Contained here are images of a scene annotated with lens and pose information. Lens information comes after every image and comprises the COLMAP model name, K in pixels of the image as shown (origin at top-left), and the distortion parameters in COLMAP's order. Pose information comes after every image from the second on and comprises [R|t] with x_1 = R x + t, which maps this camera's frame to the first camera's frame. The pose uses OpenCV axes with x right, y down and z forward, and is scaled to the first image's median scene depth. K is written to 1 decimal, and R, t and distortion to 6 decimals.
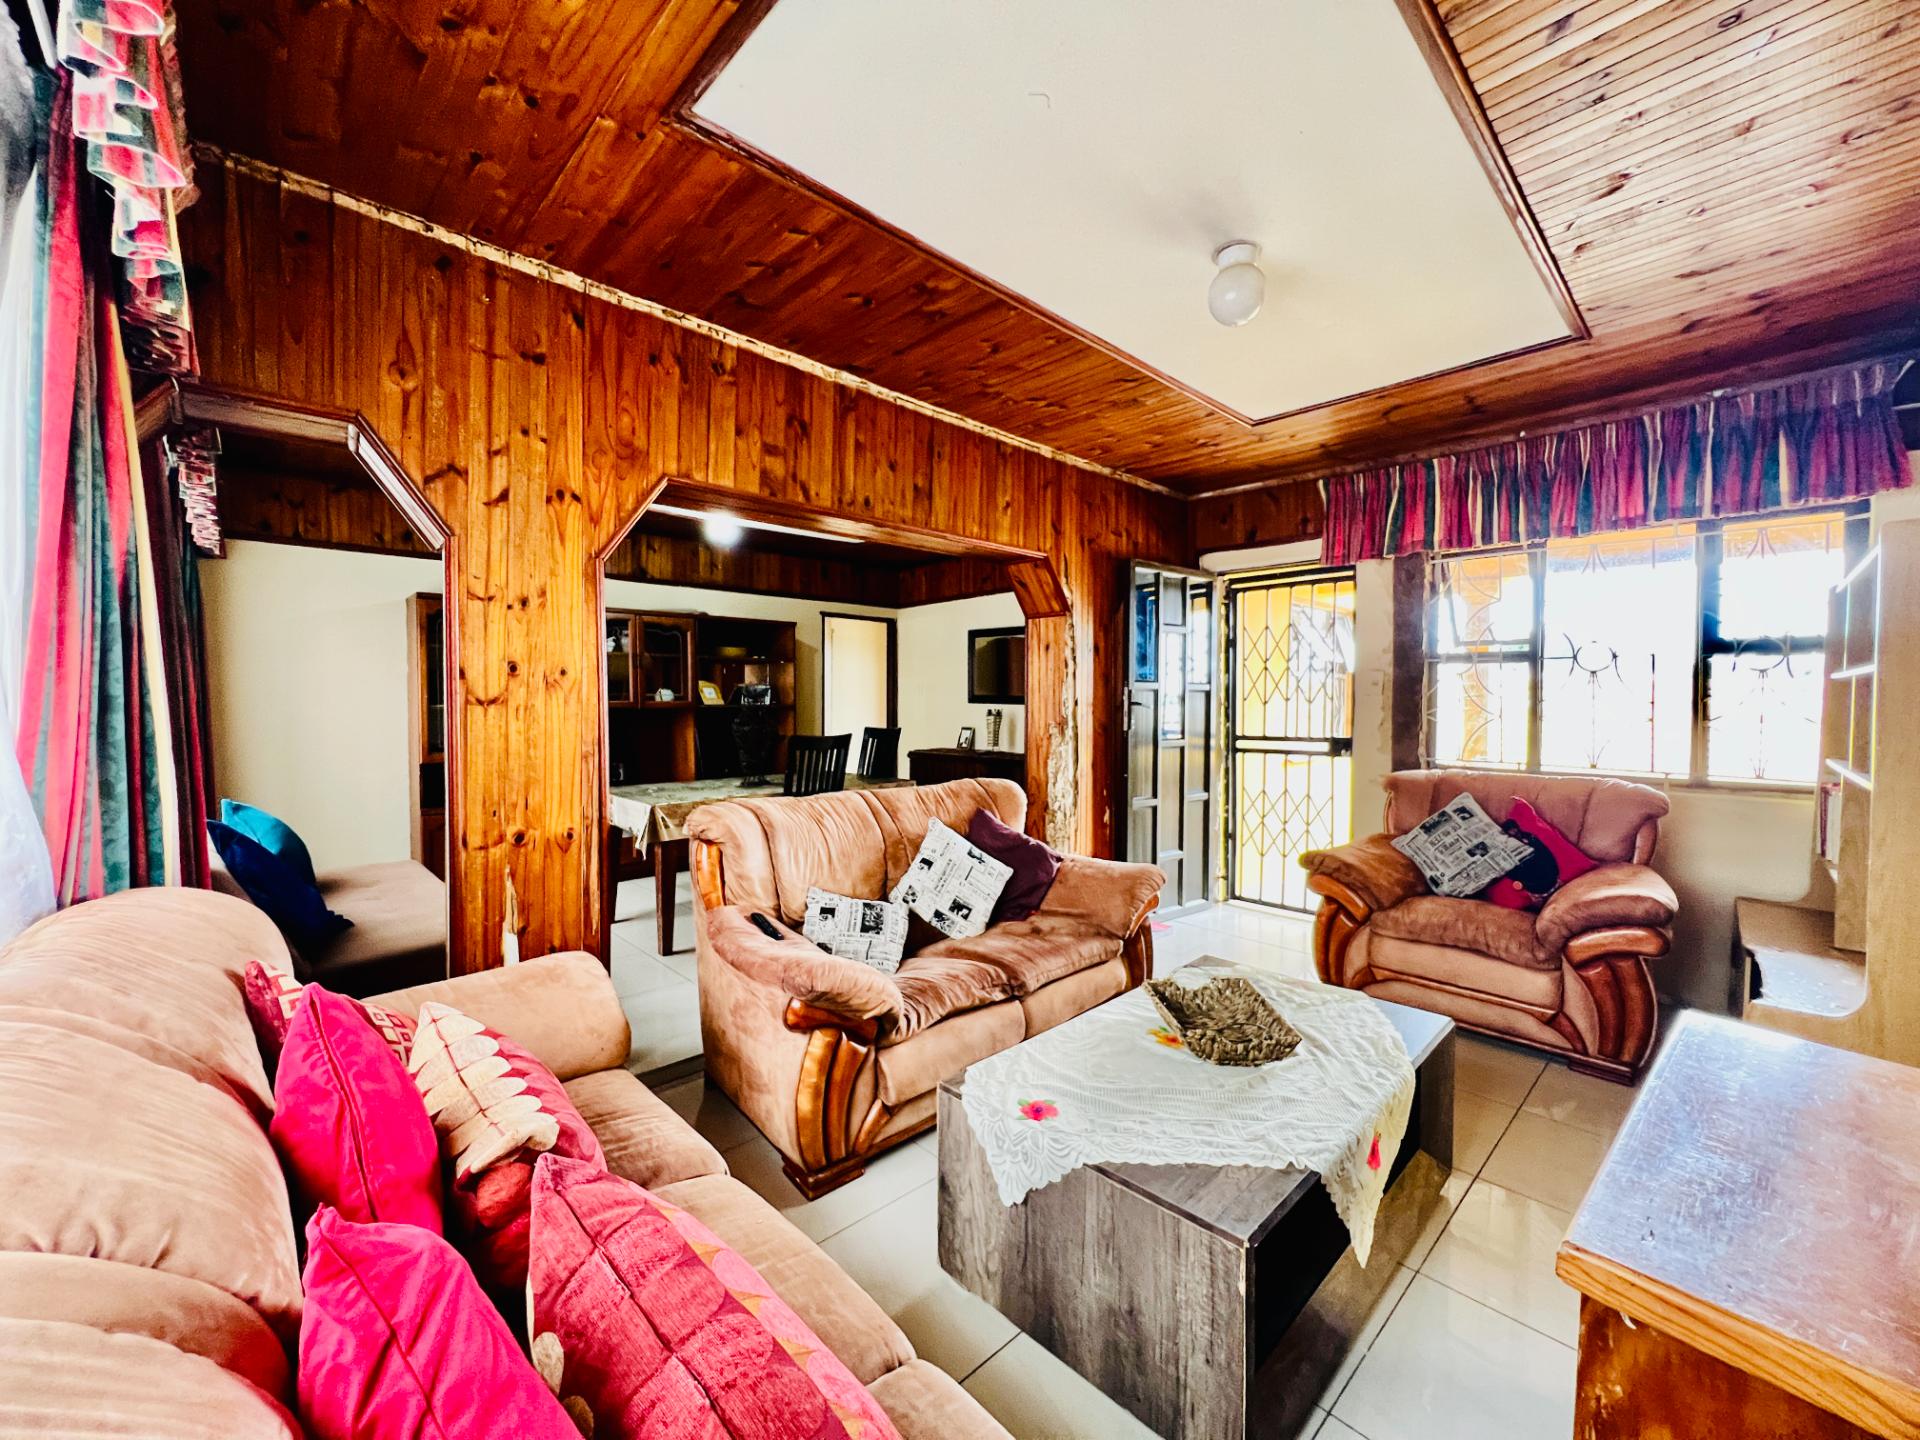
lens RADIAL K [[771.9, 0, 959.9], [0, 771.9, 718.0], [0, 0, 1]] dist [-0.002771, 0.000228]
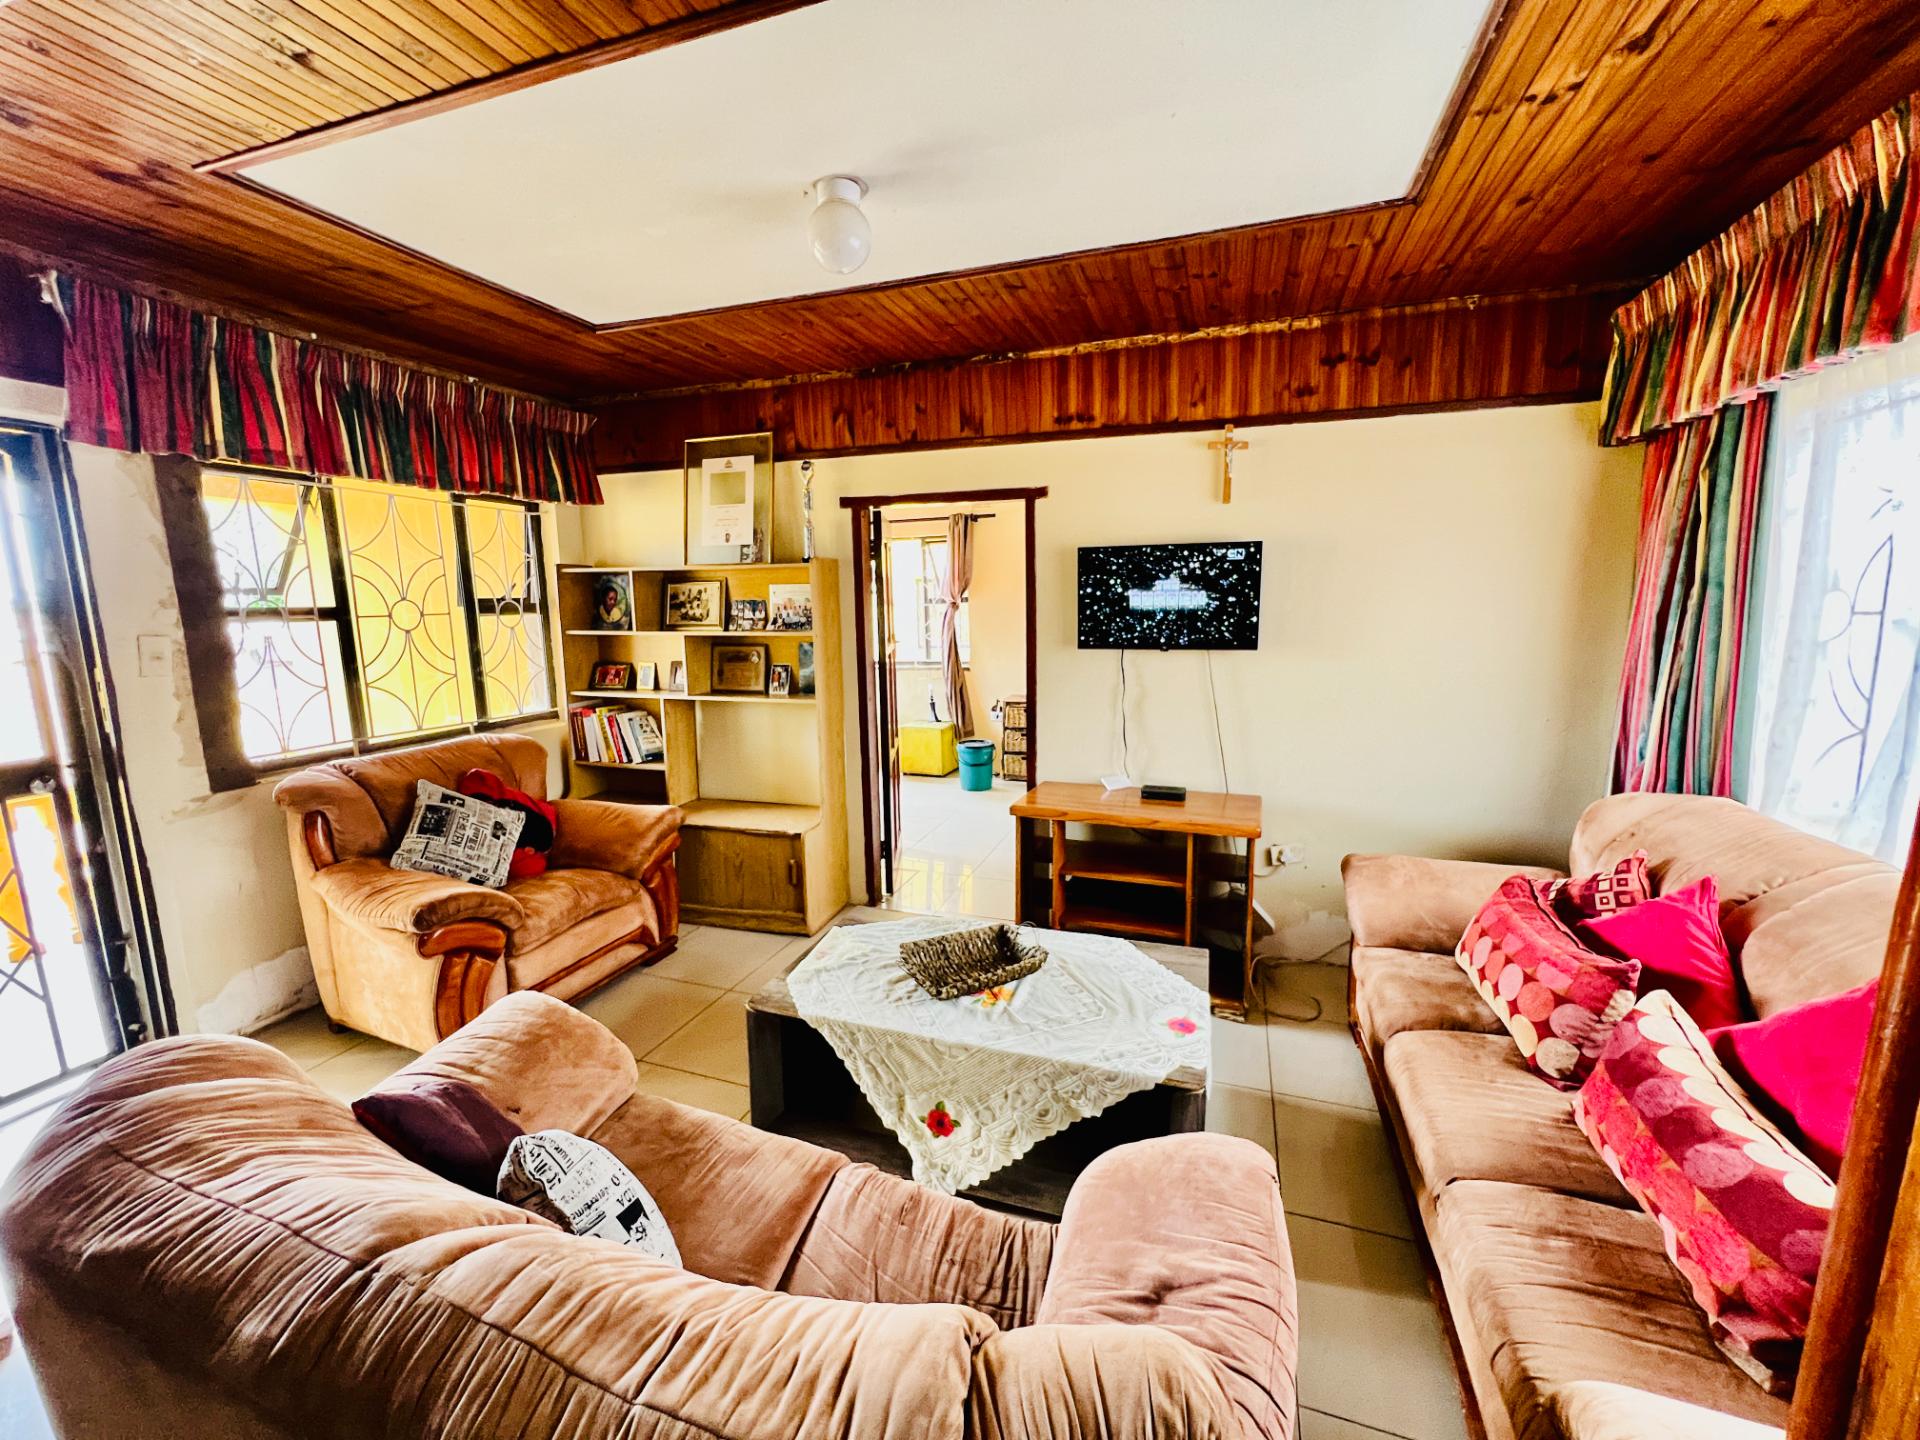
lens RADIAL K [[771.9, 0, 957.0], [0, 771.9, 721.1], [0, 0, 1]] dist [-0.002771, 0.000228]
pose [[-0.461879, -0.137415, 0.876234, -0.374991], [0.022757, 0.985764, 0.166588, -0.101717], [-0.886651, 0.096883, -0.452176, 0.898019]]
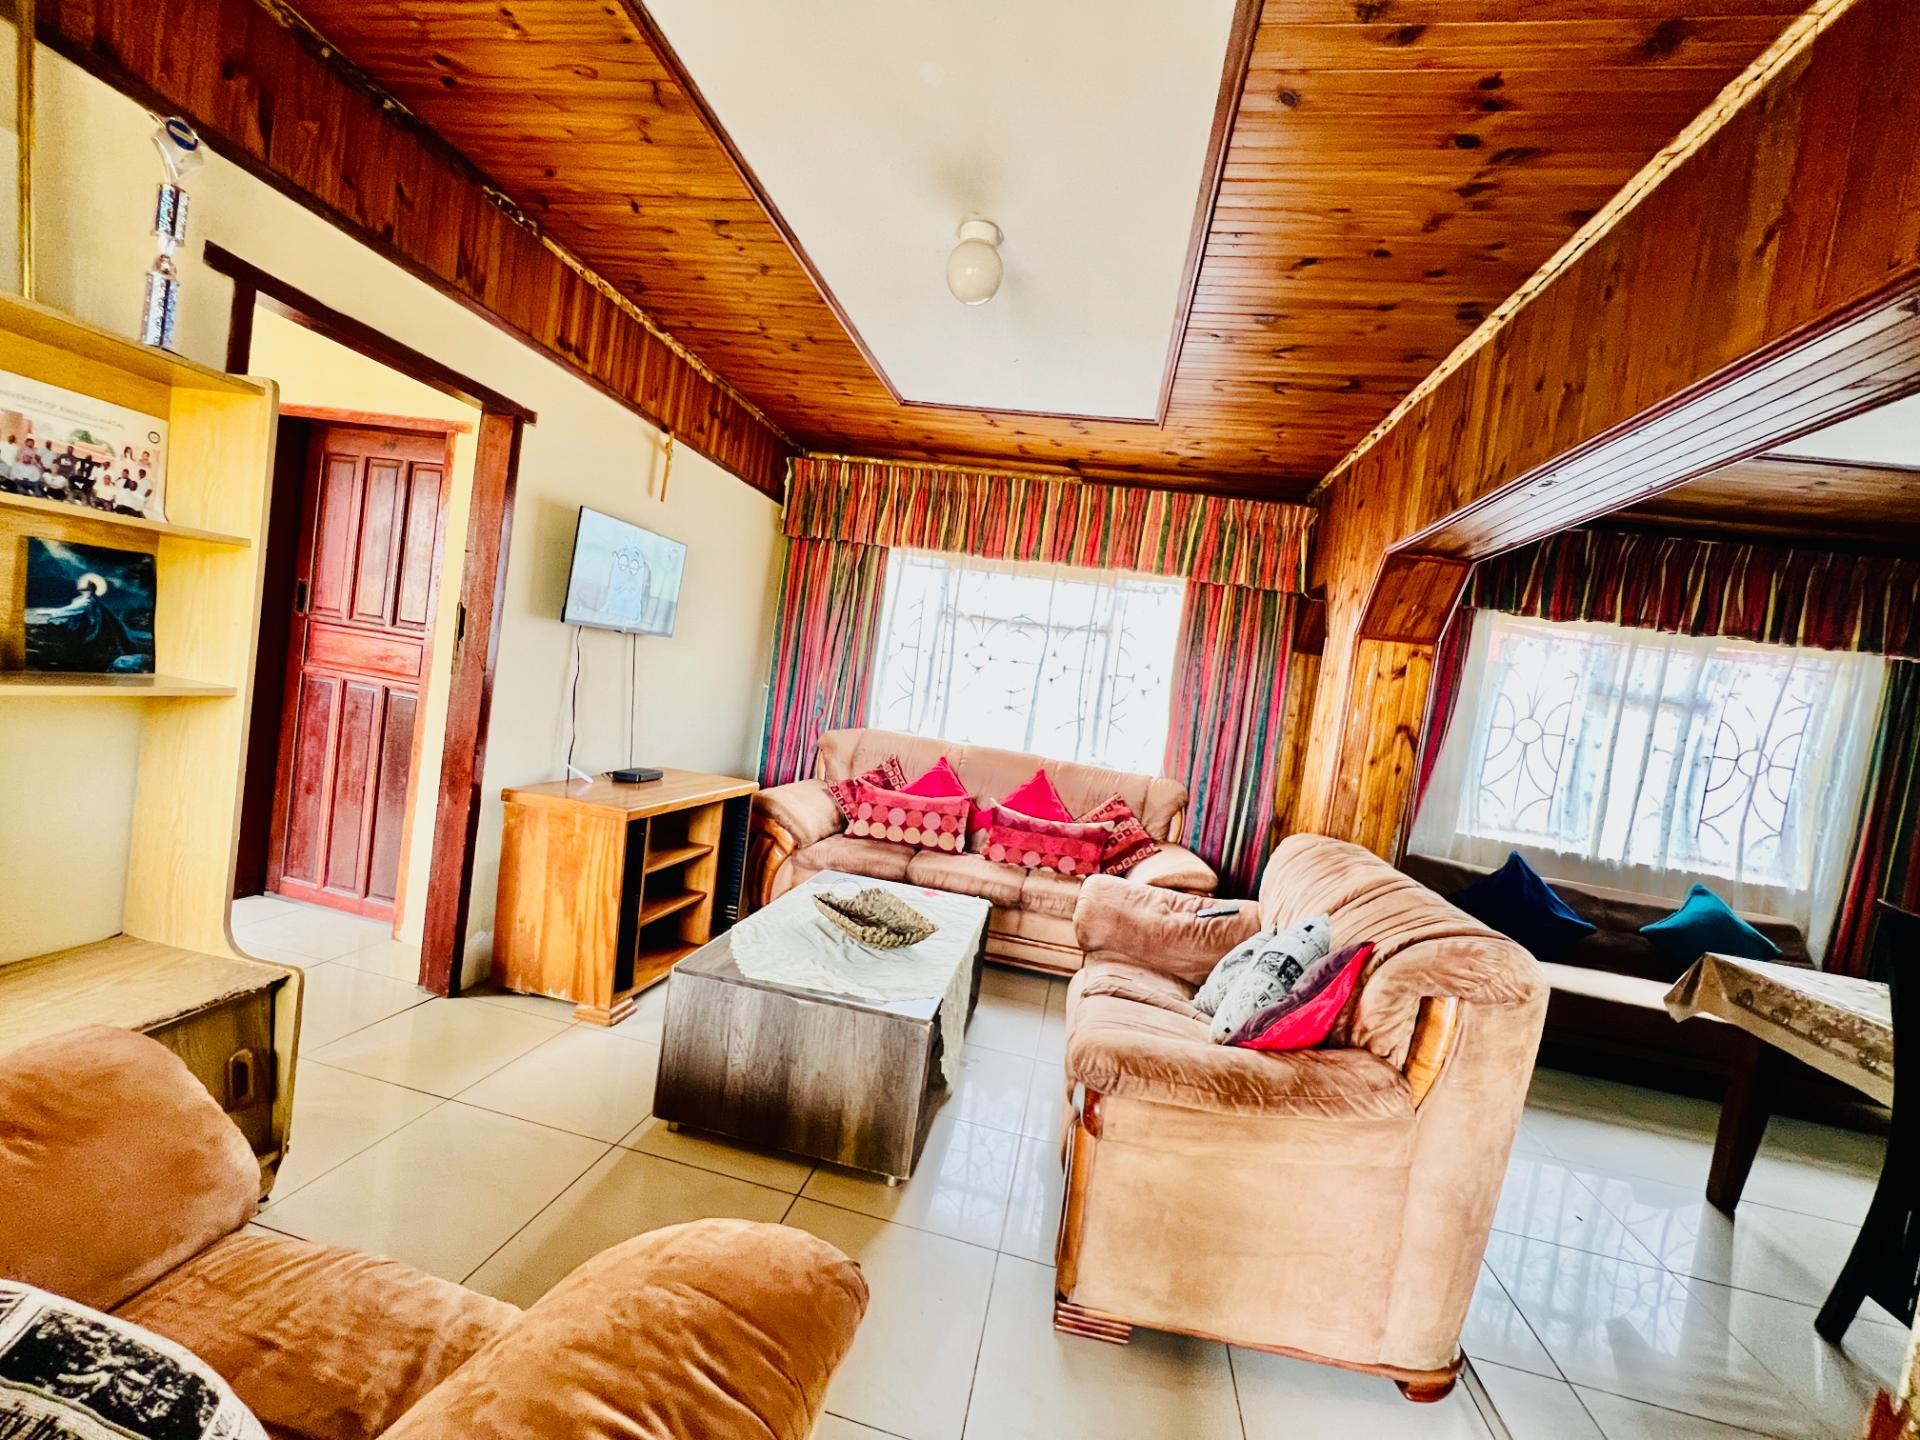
lens RADIAL K [[771.9, 0, 958.4], [0, 771.9, 723.3], [0, 0, 1]] dist [-0.002771, 0.000228]
pose [[-0.805964, -0.084525, -0.585899, 0.442824], [-0.148444, 0.986987, 0.061812, -0.041435], [0.573050, 0.136792, -0.808023, 1.193229]]
